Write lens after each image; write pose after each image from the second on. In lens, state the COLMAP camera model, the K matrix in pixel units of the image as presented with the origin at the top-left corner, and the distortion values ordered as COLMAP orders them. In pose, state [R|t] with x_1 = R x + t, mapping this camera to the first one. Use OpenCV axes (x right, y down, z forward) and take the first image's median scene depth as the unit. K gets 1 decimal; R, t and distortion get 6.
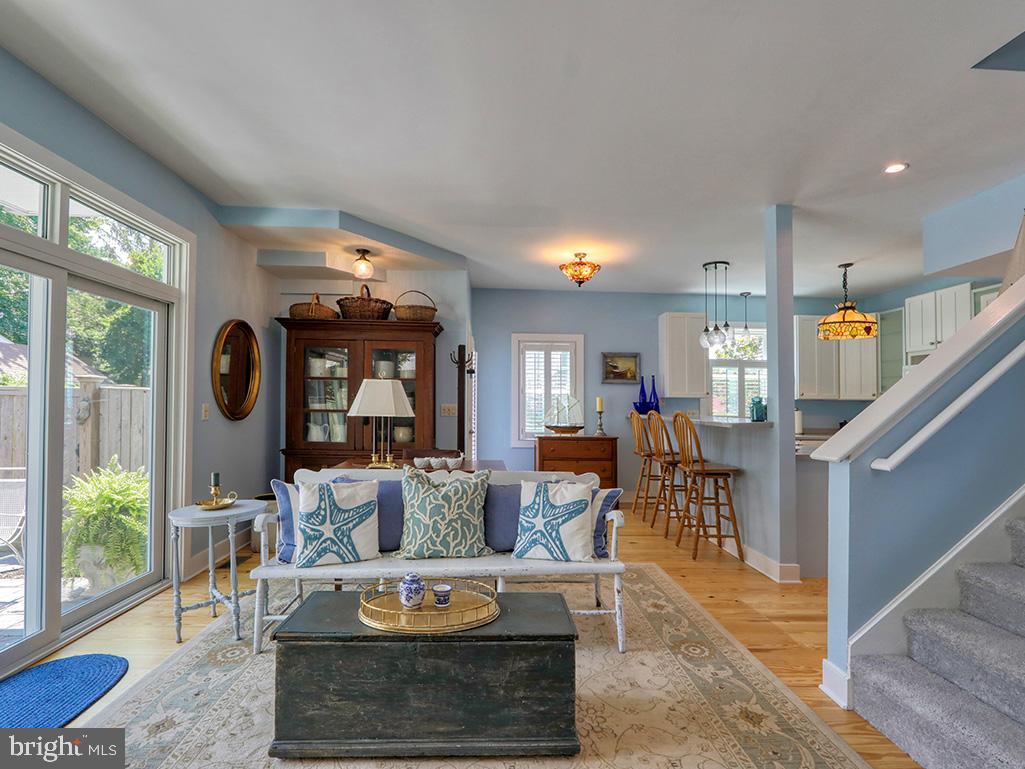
lens RADIAL K [[482.9, 0, 507.3], [0, 482.9, 406.8], [0, 0, 1]] dist [-0.012341, 0.000621]
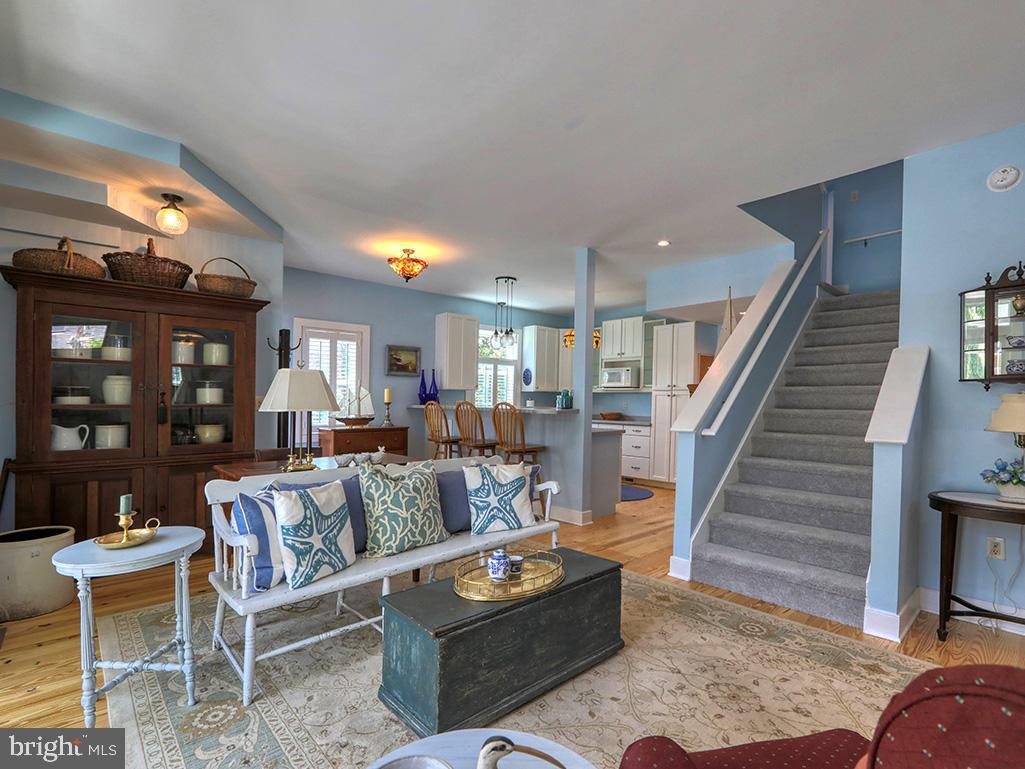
lens RADIAL K [[491.3, 0, 494.9], [0, 491.3, 421.6], [0, 0, 1]] dist [-0.014670, 0.000073]
pose [[0.775086, -0.036347, 0.630810, -0.548088], [0.004359, 0.998628, 0.052185, -0.006913], [-0.631841, -0.037698, 0.774181, 0.083112]]
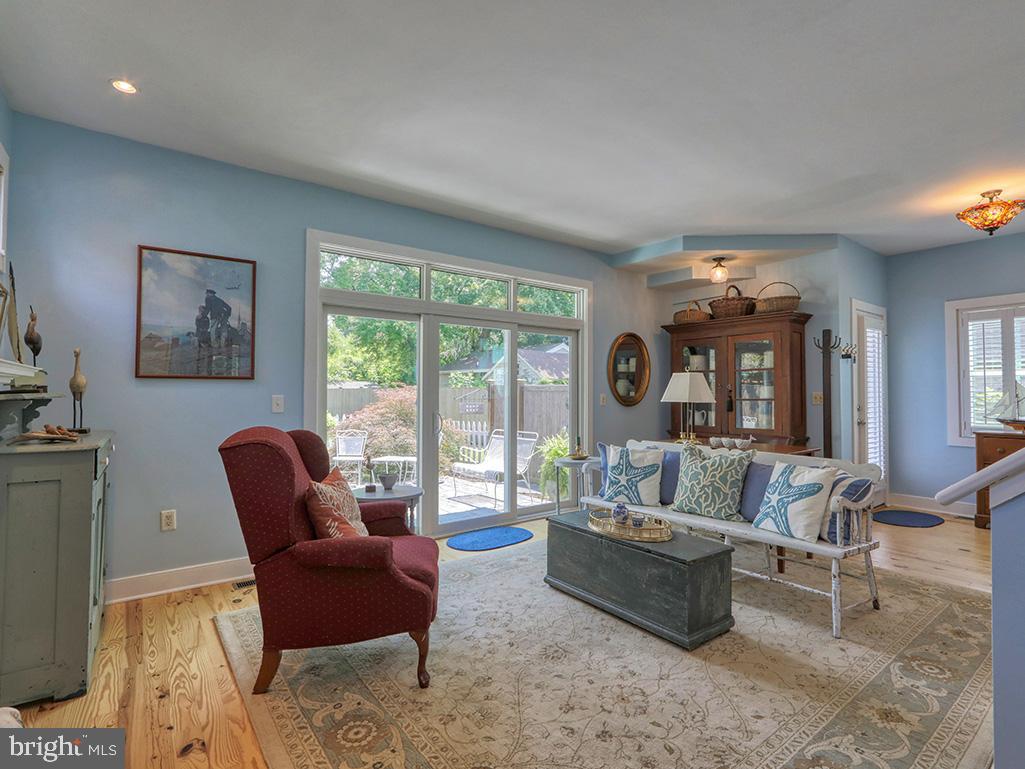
lens RADIAL K [[497.8, 0, 500.4], [0, 497.8, 400.1], [0, 0, 1]] dist [-0.015403, 0.000224]
pose [[0.548553, -0.001847, -0.836114, 0.548824], [0.004136, 0.999991, 0.000505, 0.011771], [0.836106, -0.003736, 0.548556, -0.107005]]
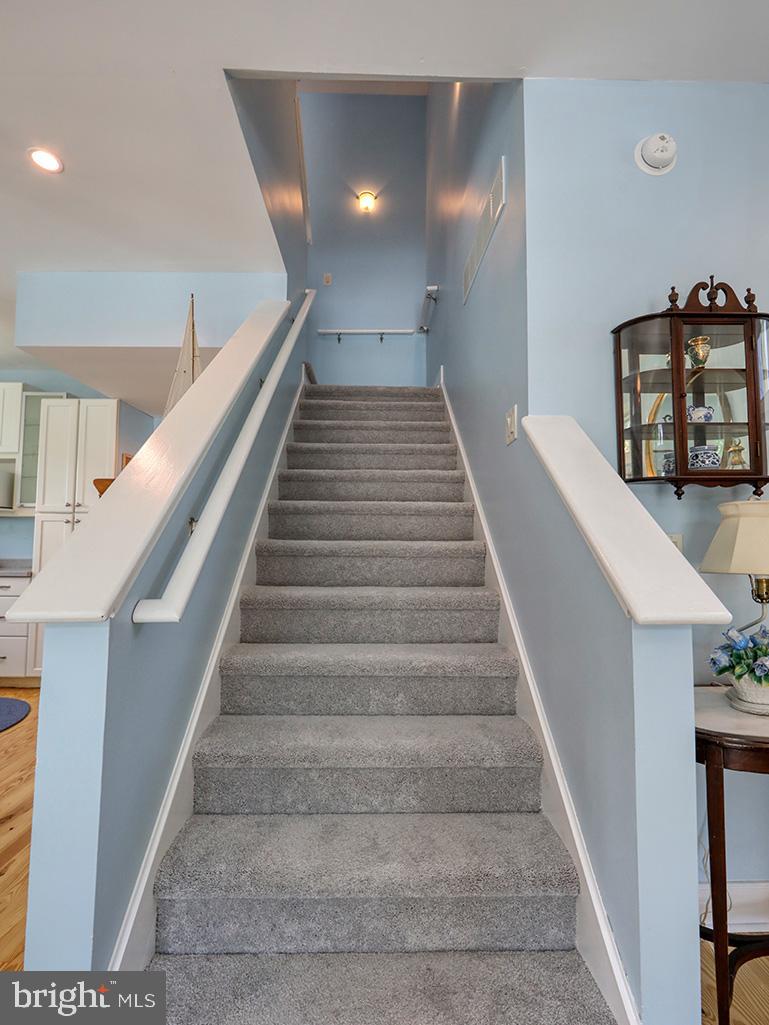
lens RADIAL K [[478.6, 0, 361.7], [0, 478.6, 510.6], [0, 0, 1]] dist [-0.008420, 0.000184]
pose [[0.025347, 0.054885, 0.998171, 0.166877], [-0.007107, 0.998476, -0.054721, 0.023625], [-0.999653, -0.005707, 0.025698, 0.469797]]
